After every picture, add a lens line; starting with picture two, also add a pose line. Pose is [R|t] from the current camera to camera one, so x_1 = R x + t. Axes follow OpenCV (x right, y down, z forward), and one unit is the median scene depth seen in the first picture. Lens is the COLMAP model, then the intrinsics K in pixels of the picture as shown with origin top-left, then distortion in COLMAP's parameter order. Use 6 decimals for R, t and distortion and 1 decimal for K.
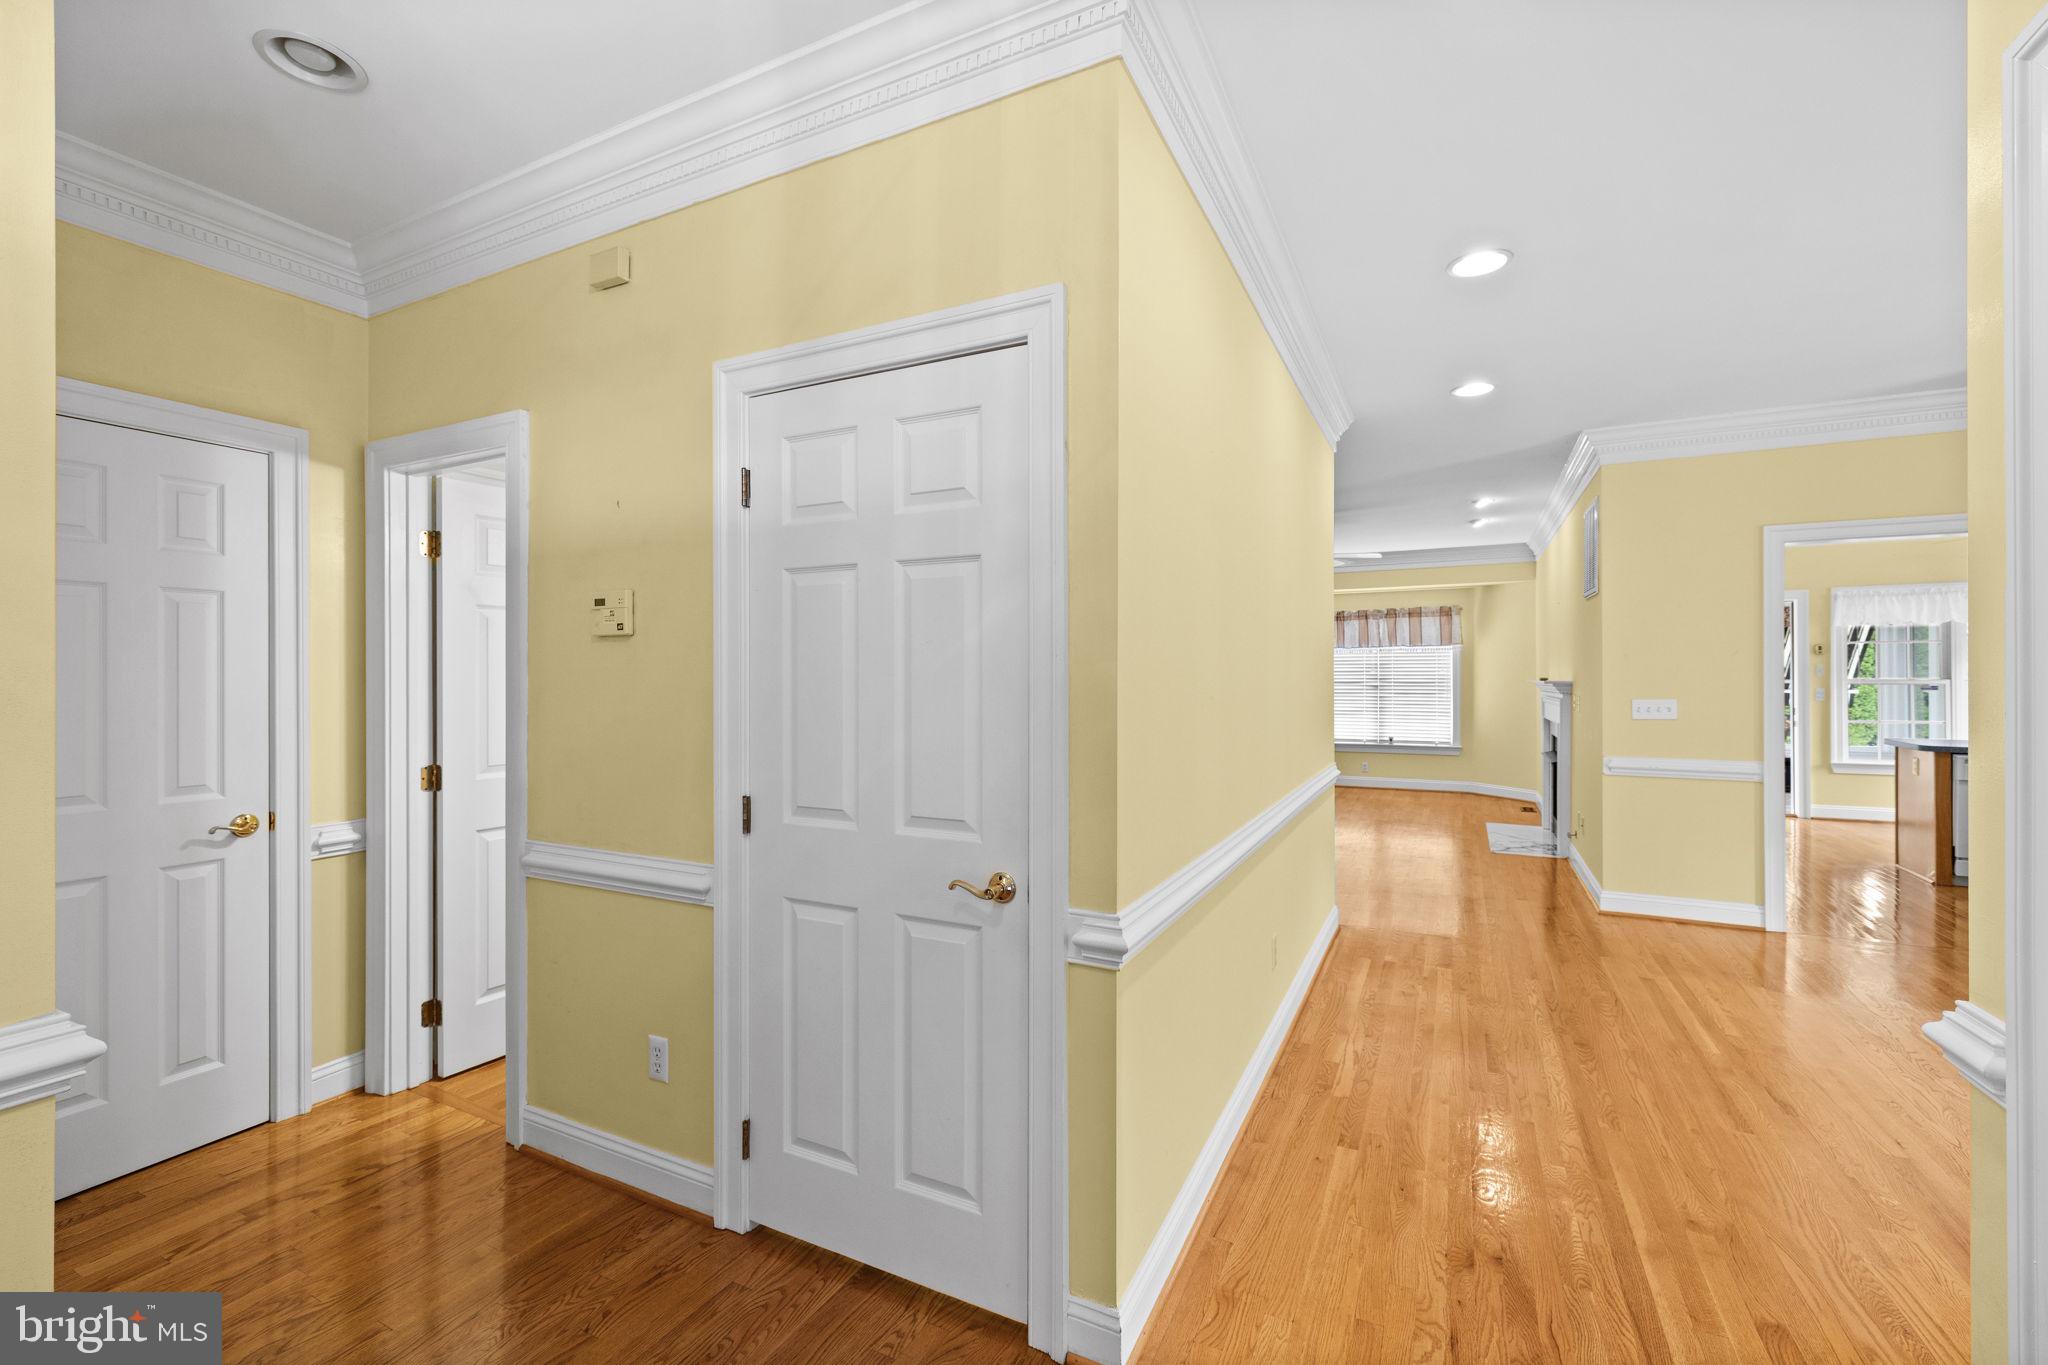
lens RADIAL K [[861.3, 0, 1013.5], [0, 861.3, 672.5], [0, 0, 1]] dist [0.000188, -0.000233]
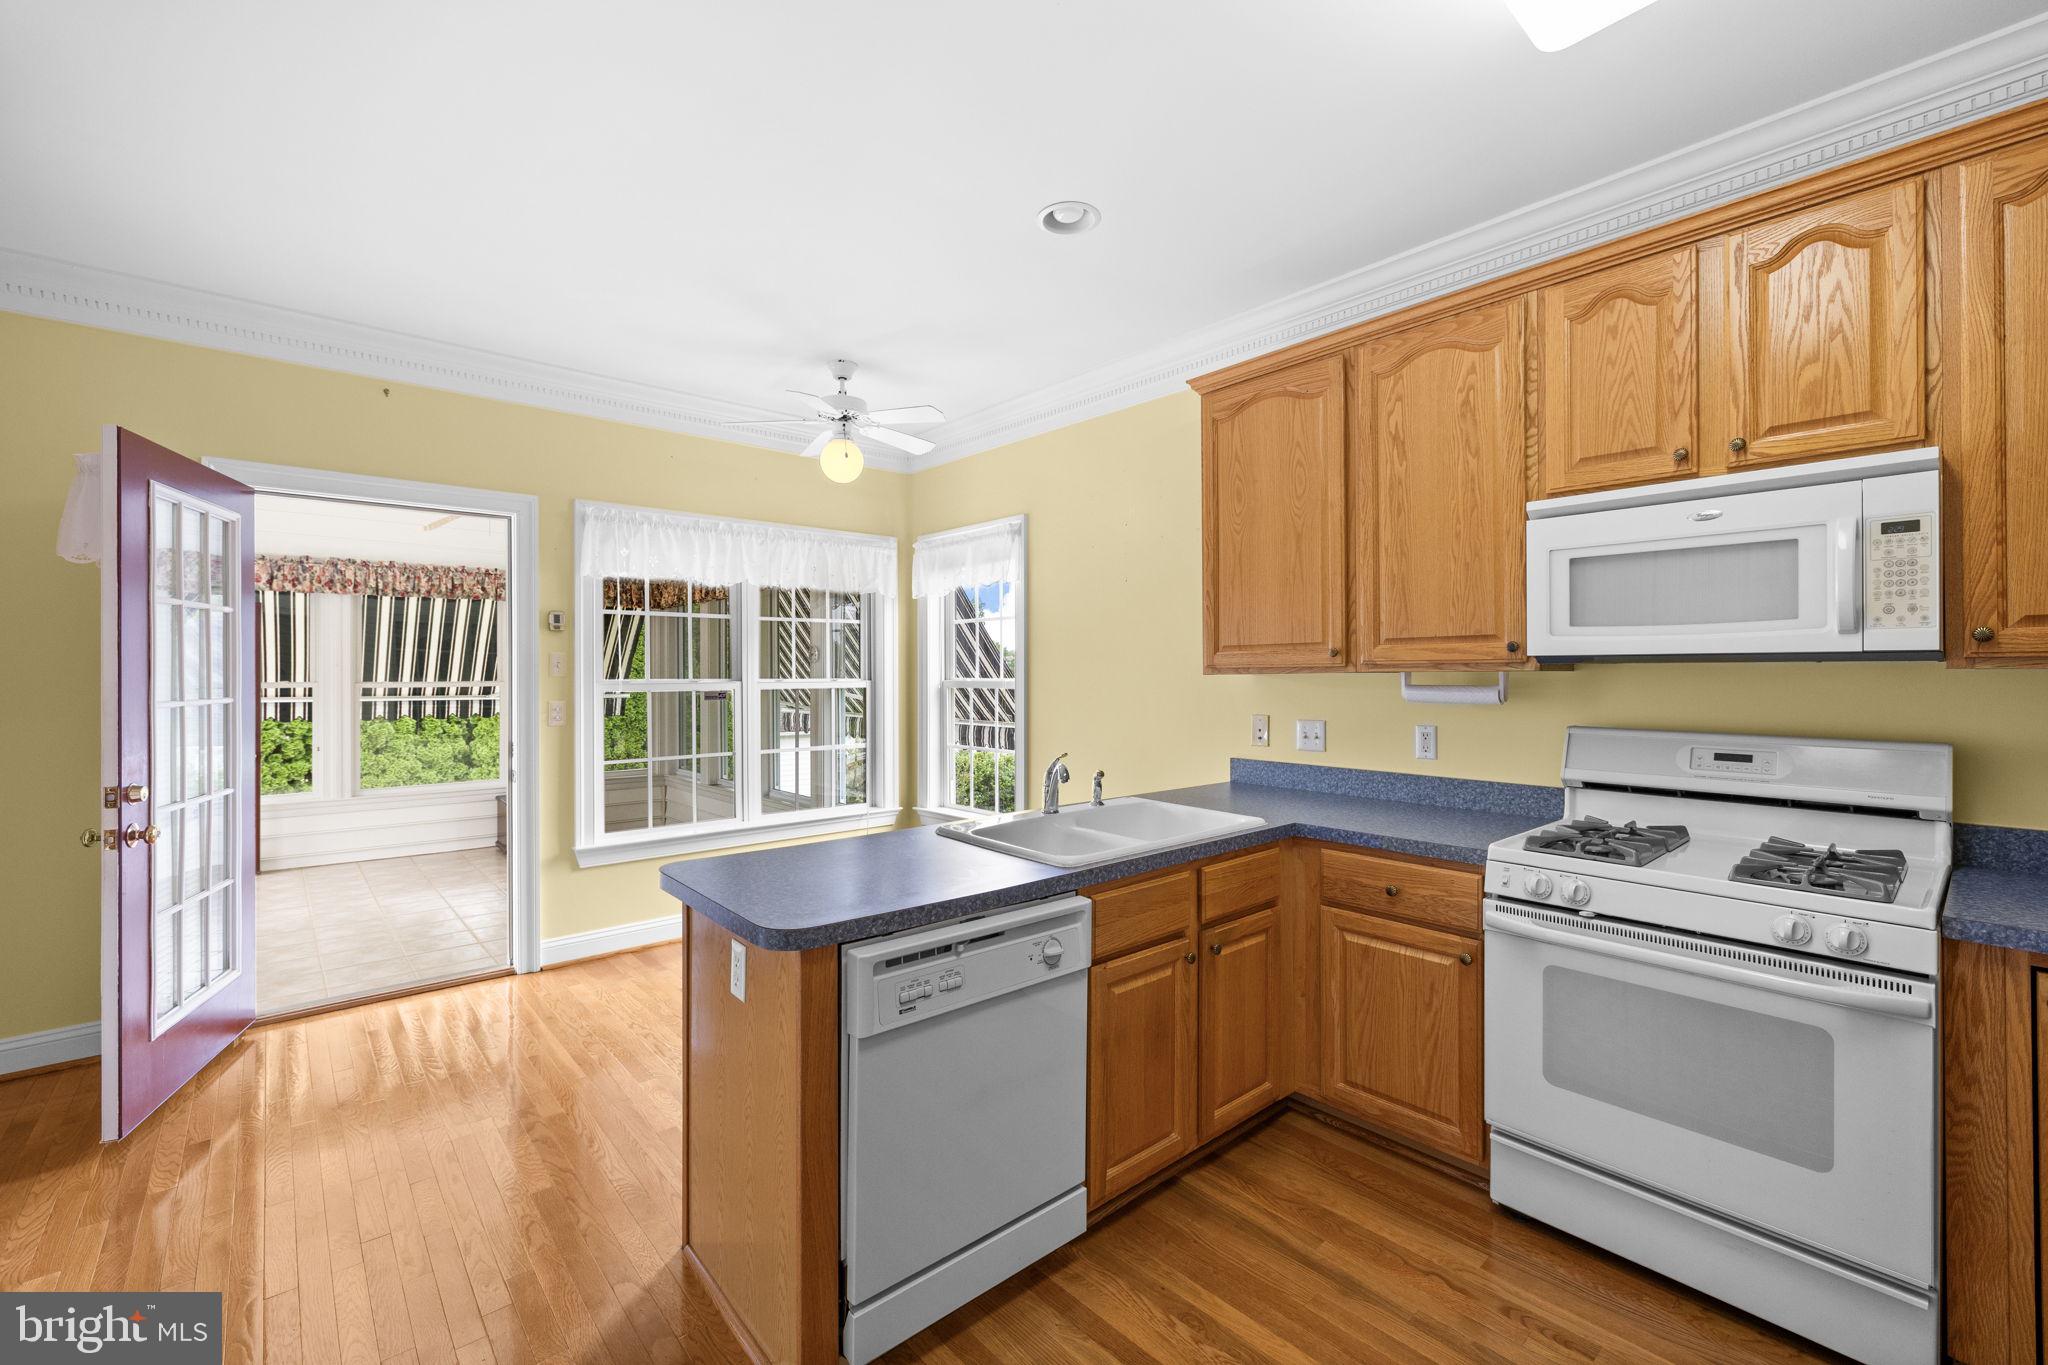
lens RADIAL K [[861.3, 0, 1013.5], [0, 861.3, 672.5], [0, 0, 1]] dist [0.000188, -0.000233]
pose [[0.374330, 0.001392, 0.927294, 0.833295], [-0.002024, 0.999998, -0.000684, 0.002909], [-0.927293, -0.001620, 0.374332, 0.827896]]
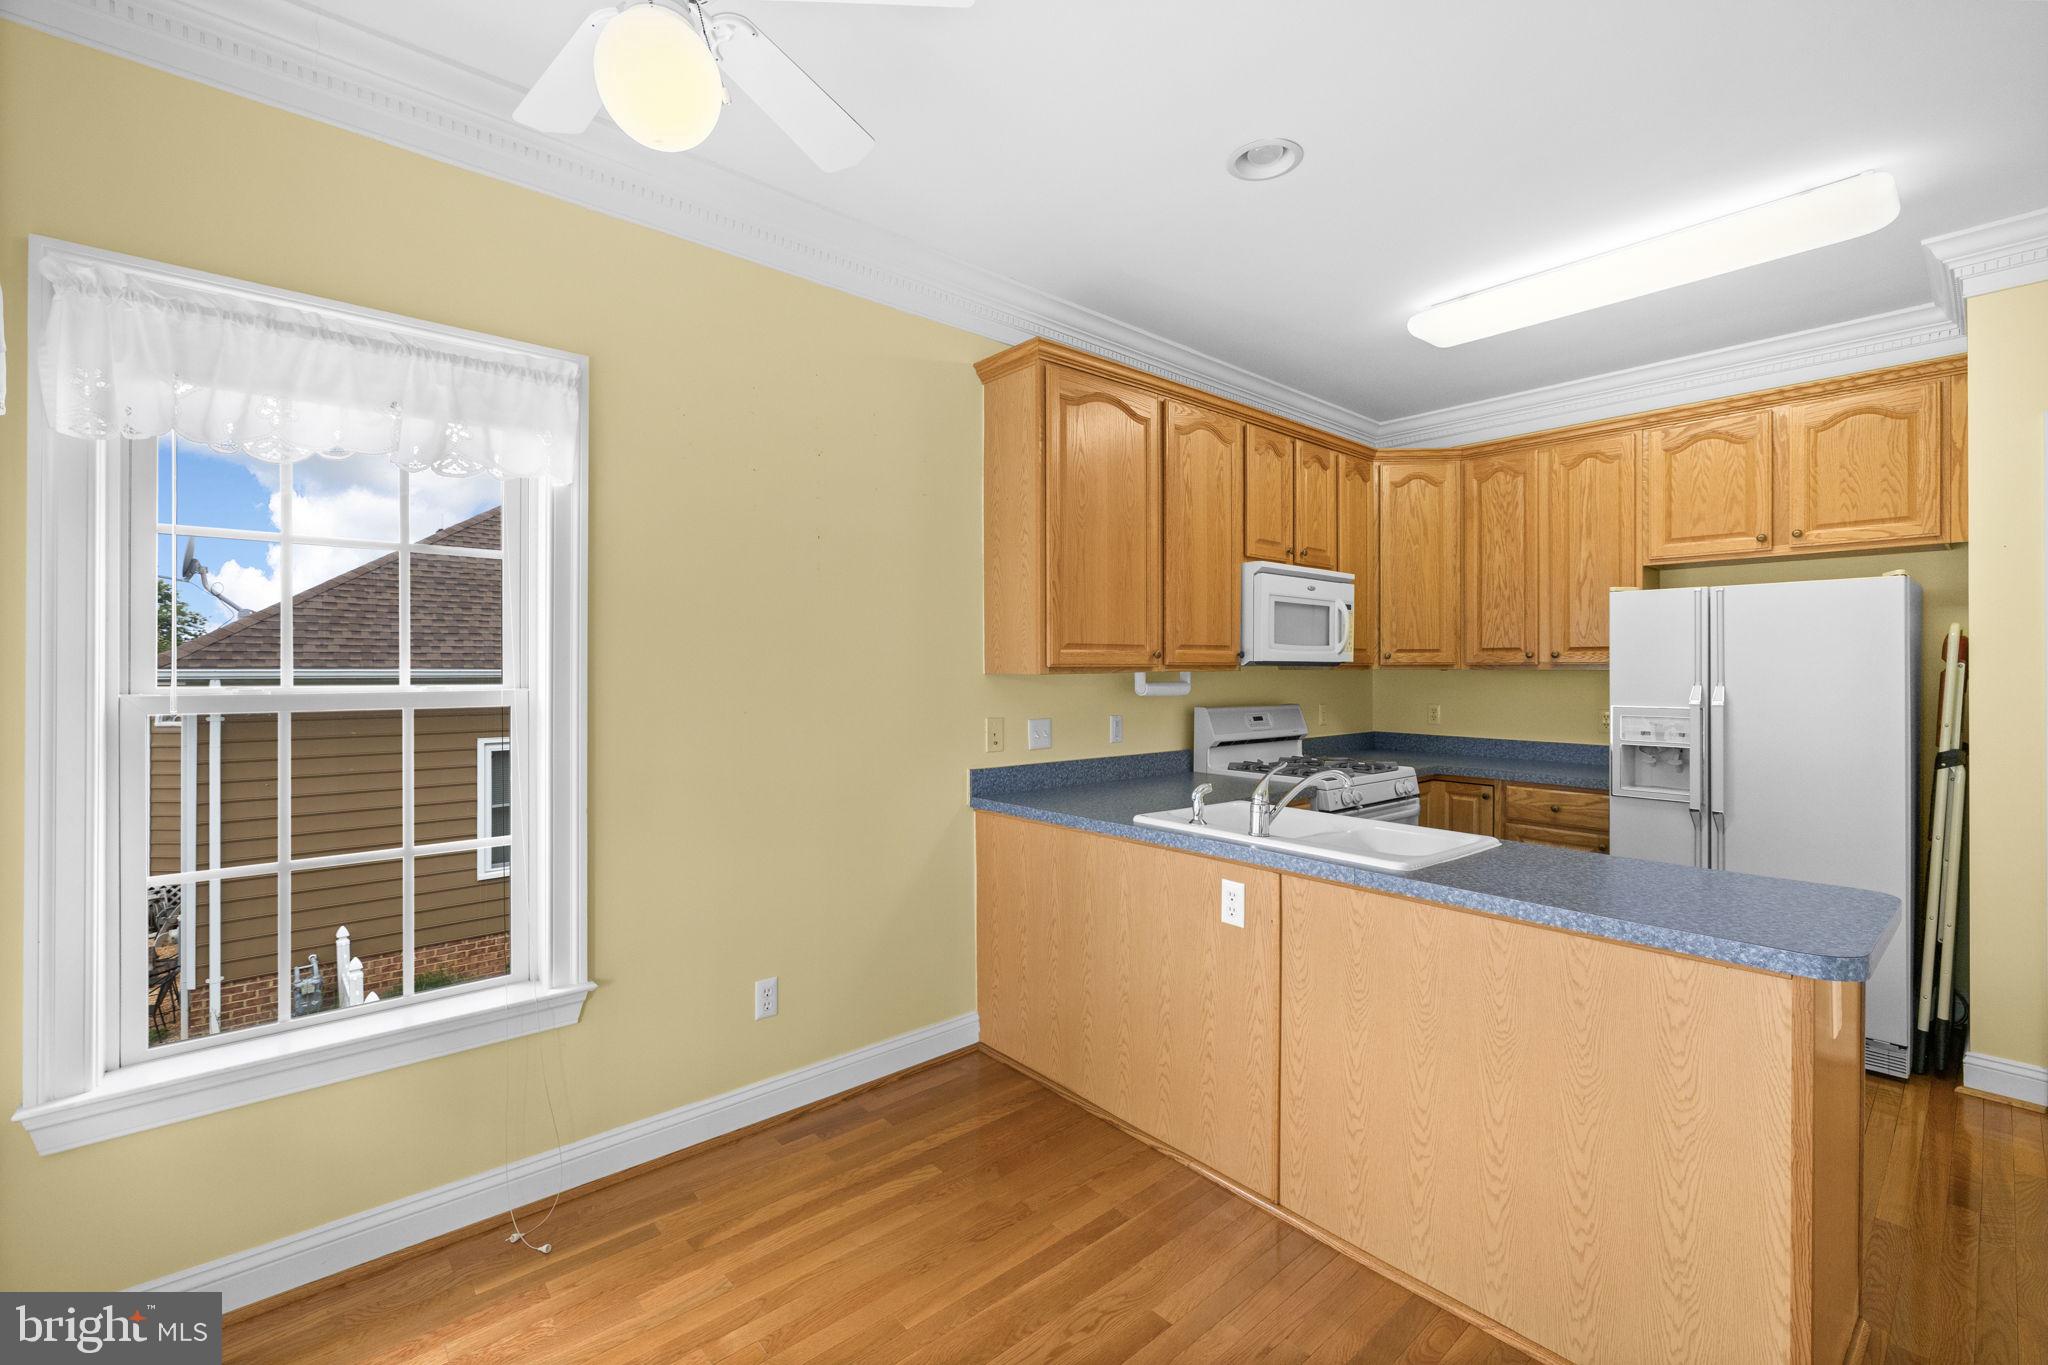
lens RADIAL K [[861.3, 0, 1013.5], [0, 861.3, 672.5], [0, 0, 1]] dist [0.000188, -0.000233]
pose [[-0.927382, 0.003268, 0.374101, 1.243119], [0.002463, 0.999994, -0.002628, 0.003923], [-0.374107, -0.001516, -0.927384, 1.413779]]
